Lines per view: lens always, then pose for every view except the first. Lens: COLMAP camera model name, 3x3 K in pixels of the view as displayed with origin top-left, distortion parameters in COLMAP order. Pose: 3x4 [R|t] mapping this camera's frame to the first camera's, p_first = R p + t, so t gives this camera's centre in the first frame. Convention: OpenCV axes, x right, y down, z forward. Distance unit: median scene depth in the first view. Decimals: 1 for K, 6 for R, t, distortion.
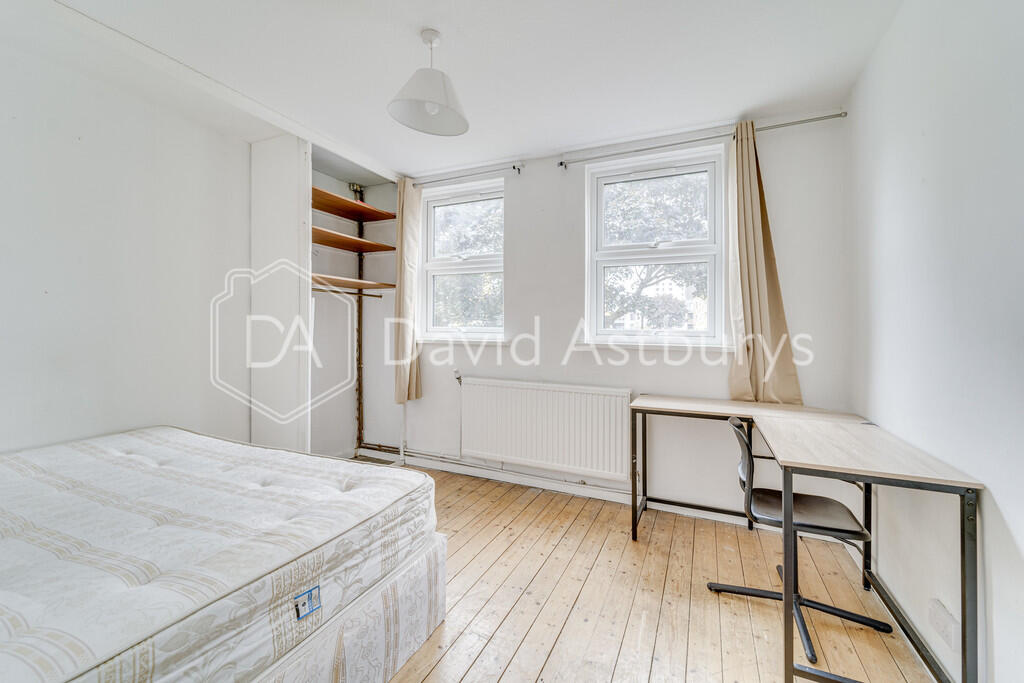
lens RADIAL K [[425.8, 0, 514.1], [0, 425.8, 326.2], [0, 0, 1]] dist [0.010103, -0.002683]
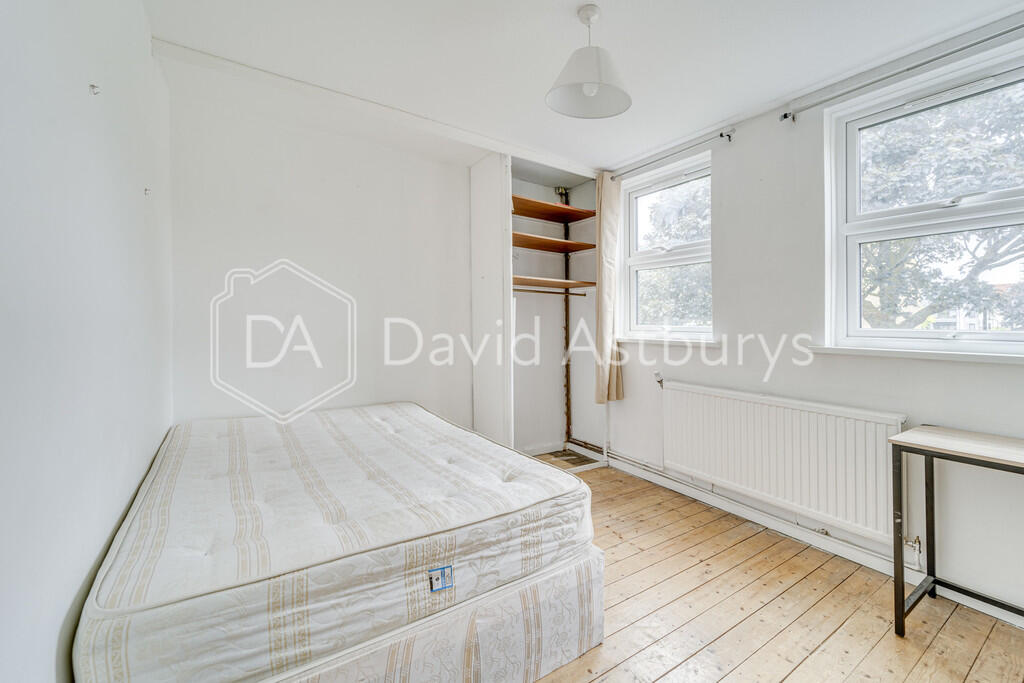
lens RADIAL K [[425.8, 0, 514.1], [0, 425.8, 326.2], [0, 0, 1]] dist [0.010103, -0.002683]
pose [[0.852353, 0.004697, -0.522946, 0.097717], [-0.003816, 0.999989, 0.002762, 0.002445], [0.522953, -0.000359, 0.852361, 0.074493]]
